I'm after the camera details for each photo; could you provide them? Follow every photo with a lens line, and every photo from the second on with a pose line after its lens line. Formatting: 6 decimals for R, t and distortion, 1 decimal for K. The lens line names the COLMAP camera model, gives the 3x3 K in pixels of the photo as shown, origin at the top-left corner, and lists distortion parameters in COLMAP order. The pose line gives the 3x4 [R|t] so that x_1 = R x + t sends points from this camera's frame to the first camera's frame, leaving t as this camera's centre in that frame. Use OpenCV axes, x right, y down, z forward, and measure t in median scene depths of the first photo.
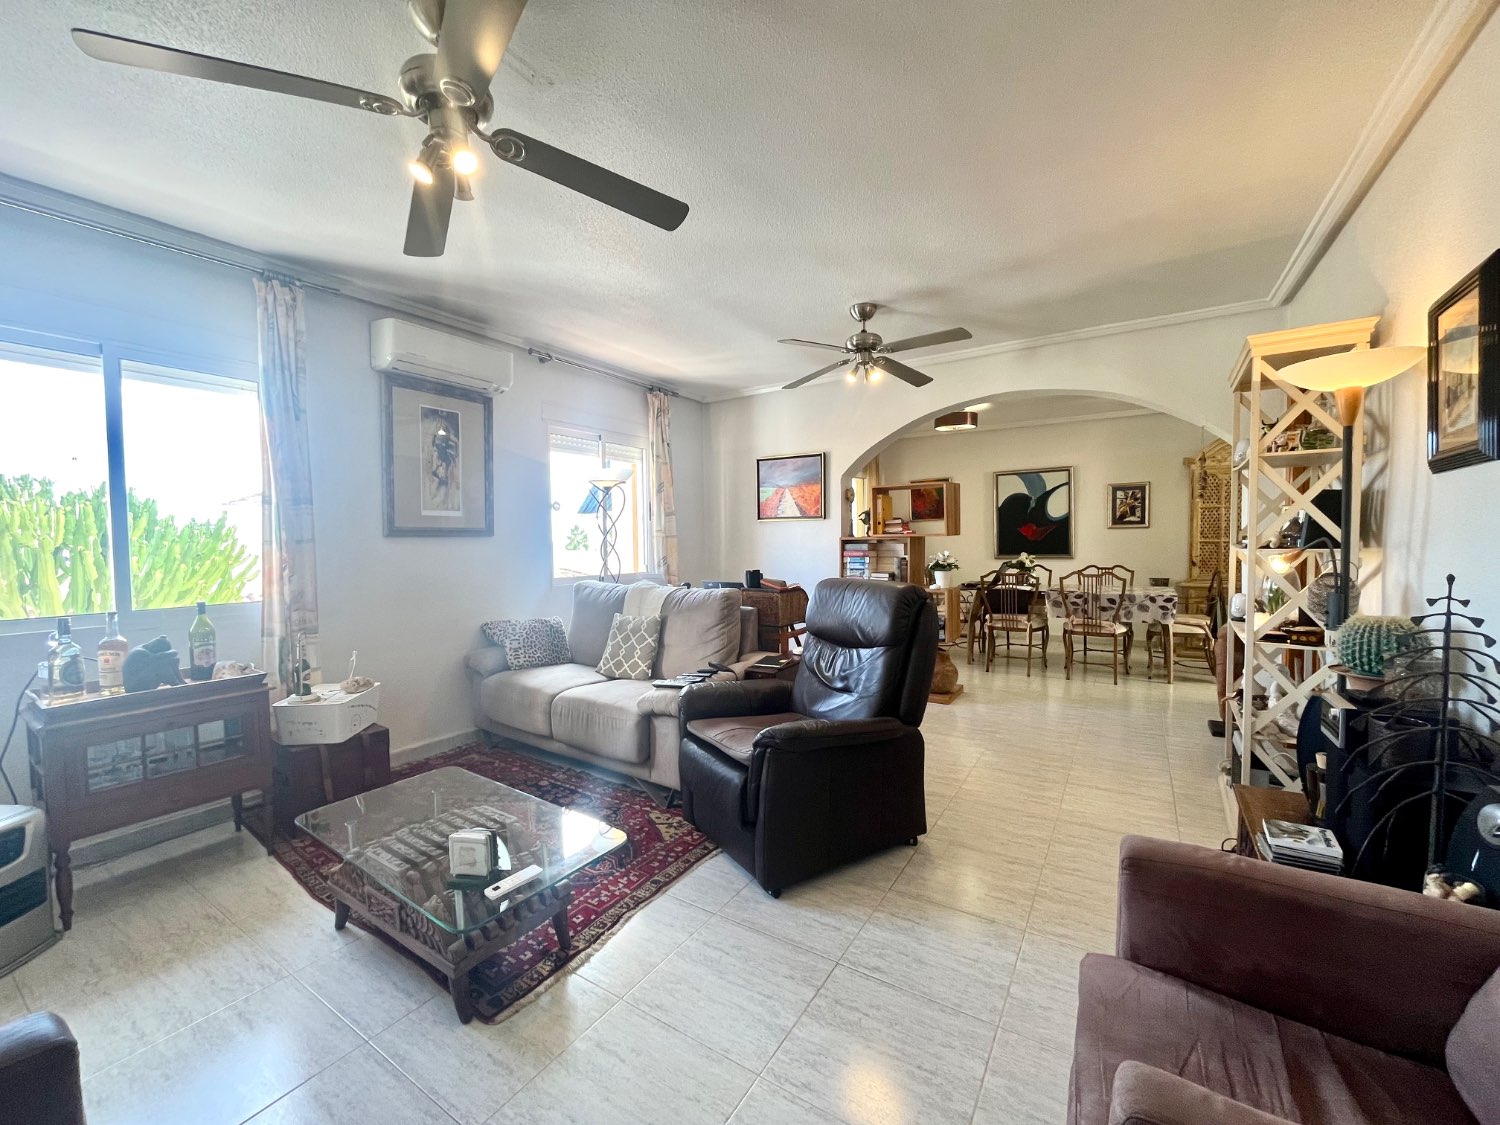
lens RADIAL K [[607.3, 0, 746.6], [0, 607.3, 561.1], [0, 0, 1]] dist [-0.003281, 0.000316]
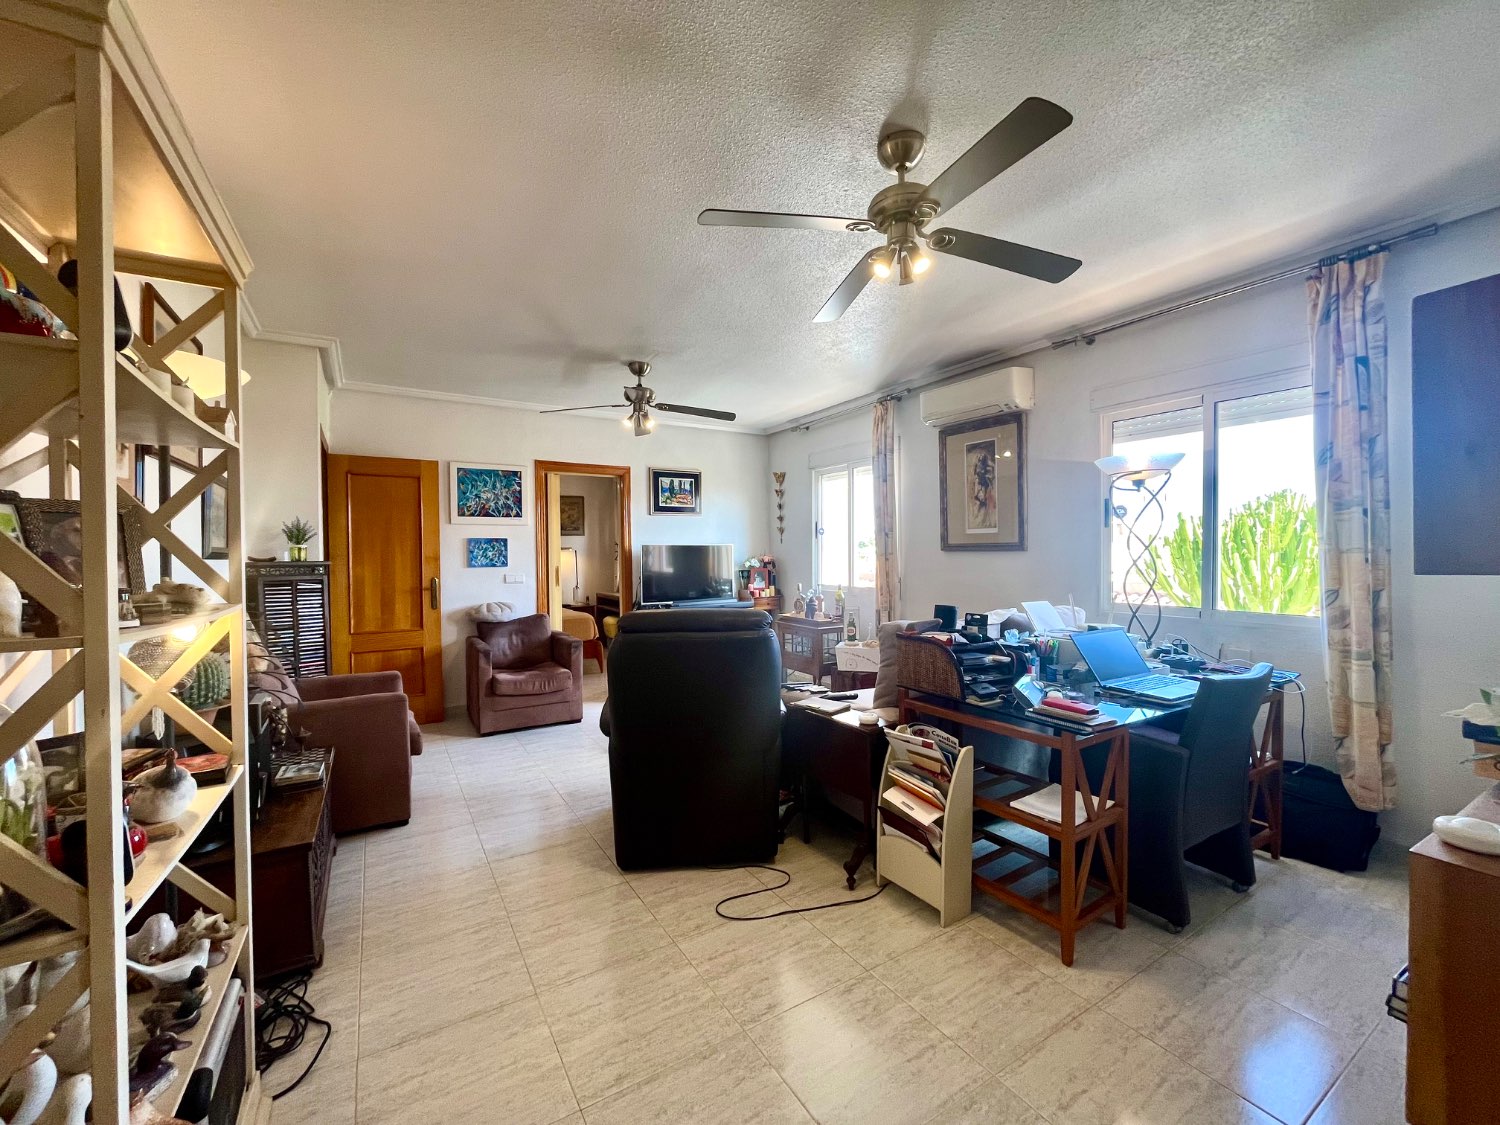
lens RADIAL K [[607.3, 0, 750.8], [0, 607.3, 558.6], [0, 0, 1]] dist [-0.003281, 0.000316]
pose [[-0.428624, 0.025737, -0.903116, 0.734774], [-0.020607, 0.999056, 0.038251, -0.060840], [0.903248, 0.035006, -0.427689, 1.098176]]
